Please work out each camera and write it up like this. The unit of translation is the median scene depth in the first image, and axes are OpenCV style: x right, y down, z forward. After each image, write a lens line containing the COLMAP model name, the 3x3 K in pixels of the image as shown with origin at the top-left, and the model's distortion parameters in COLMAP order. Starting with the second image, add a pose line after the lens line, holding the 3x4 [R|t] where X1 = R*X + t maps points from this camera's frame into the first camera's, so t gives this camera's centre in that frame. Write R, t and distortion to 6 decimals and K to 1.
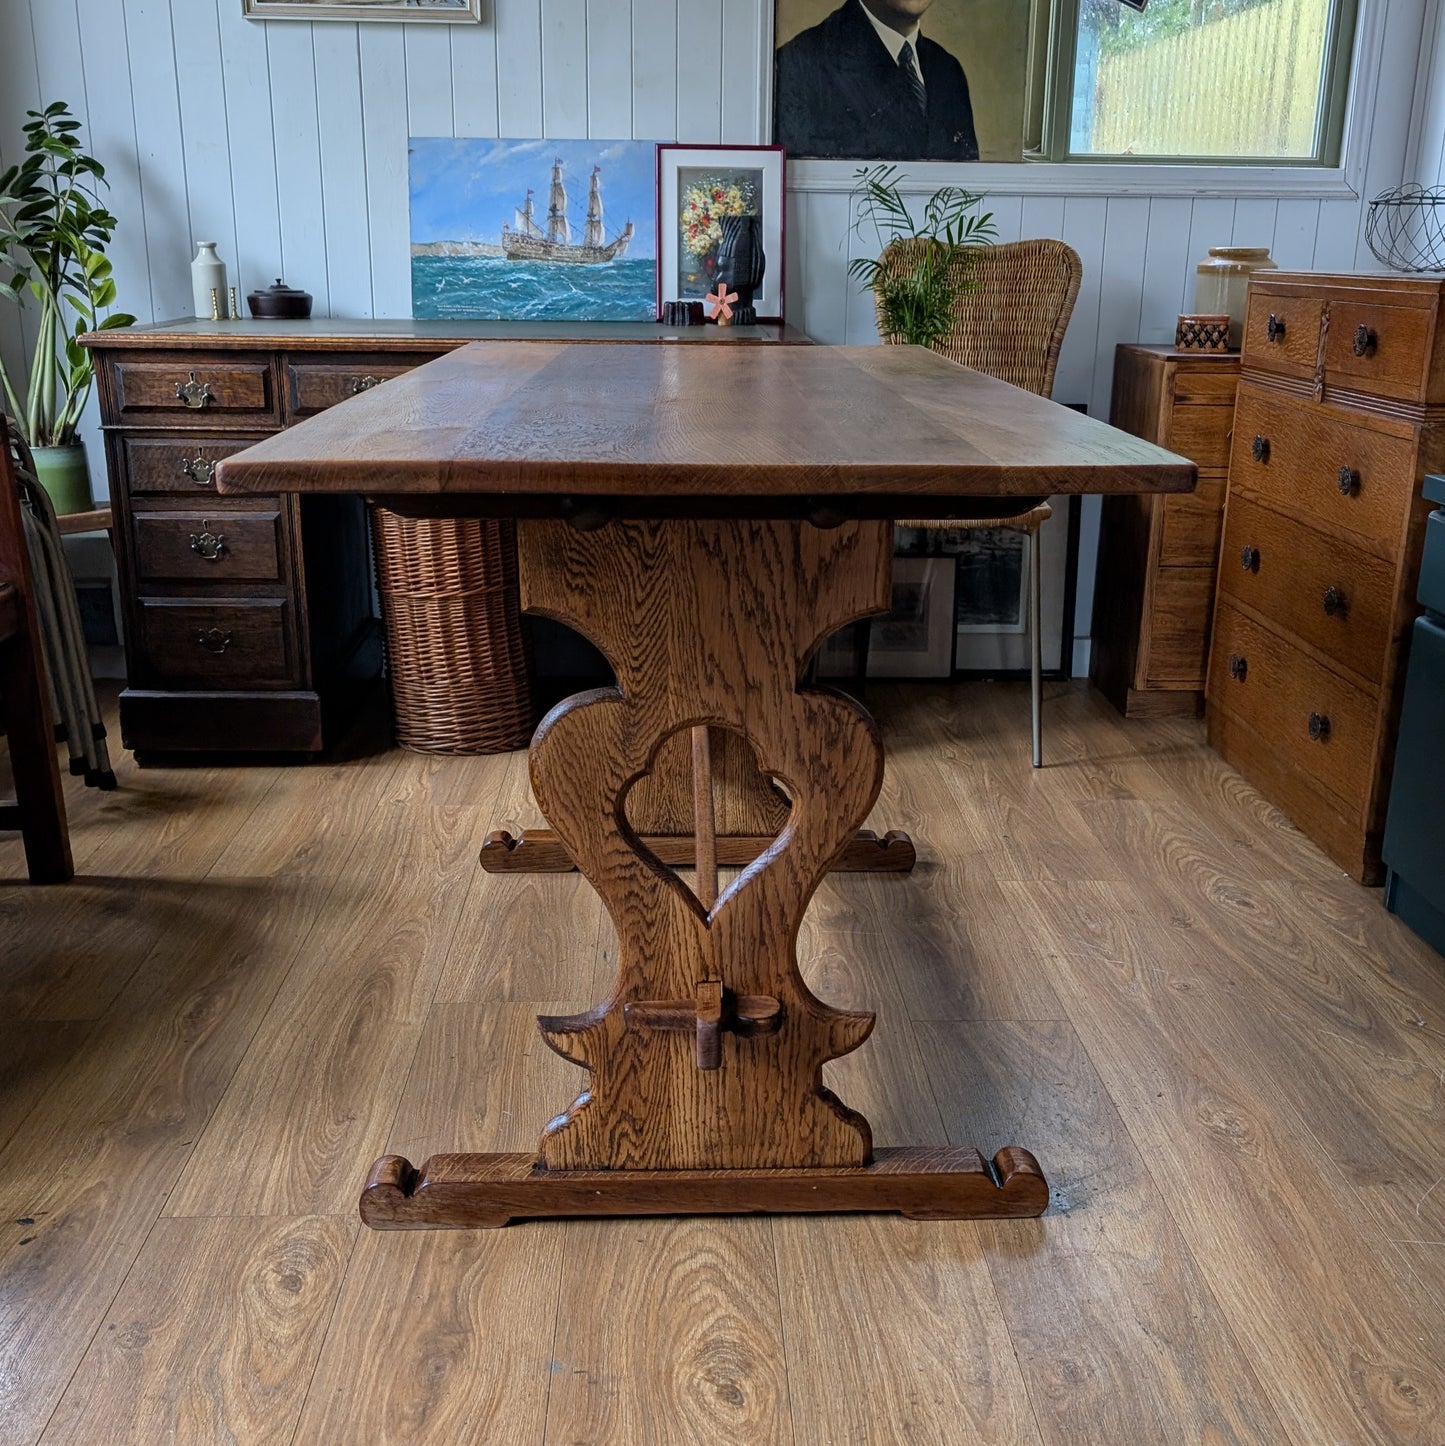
lens RADIAL K [[1636.8, 0, 756.3], [0, 1636.8, 772.2], [0, 0, 1]] dist [0.033413, -0.039618]
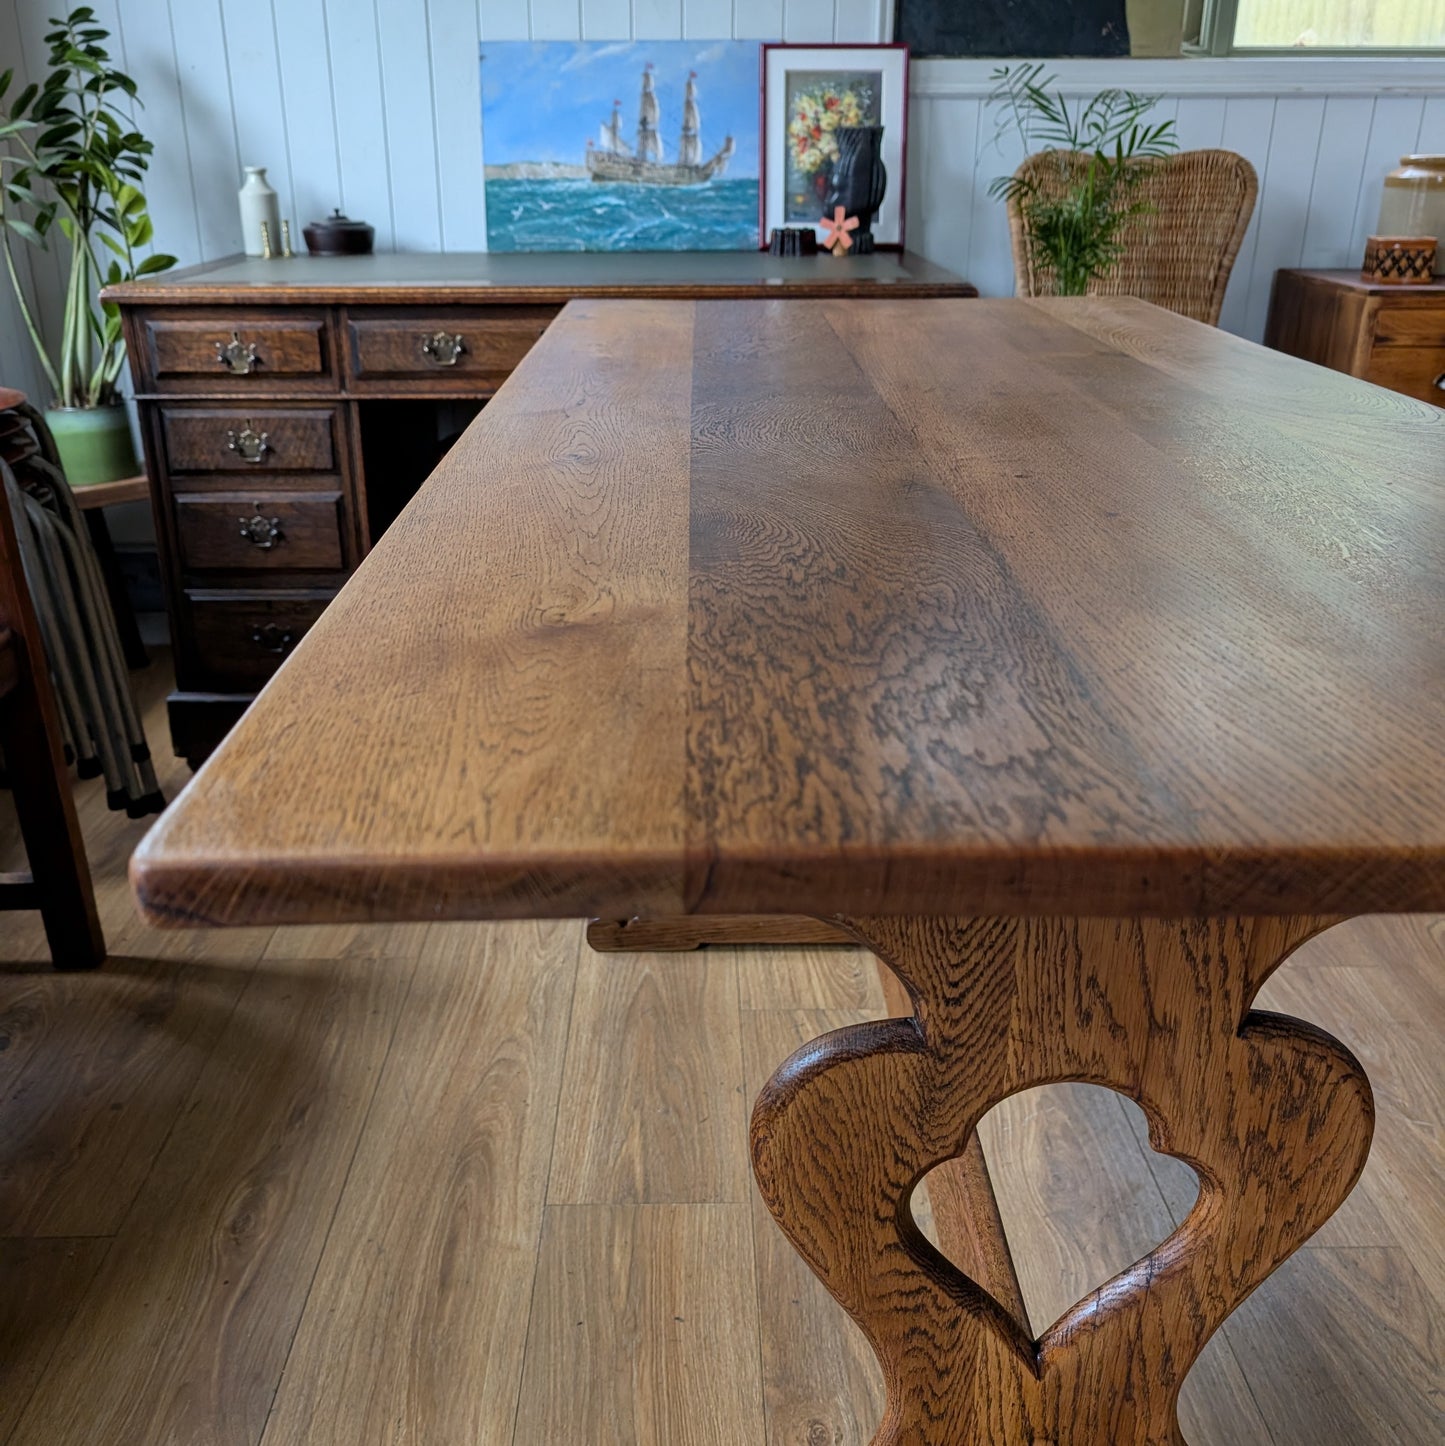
lens RADIAL K [[1393.2, 0, 711.6], [0, 1393.2, 722.1], [0, 0, 1]] dist [-0.012255, 0.025104]
pose [[0.999293, 0.000145, -0.037586, -0.070093], [0.002990, 0.996517, 0.083334, -0.100108], [0.037467, -0.083387, 0.995813, 0.275429]]
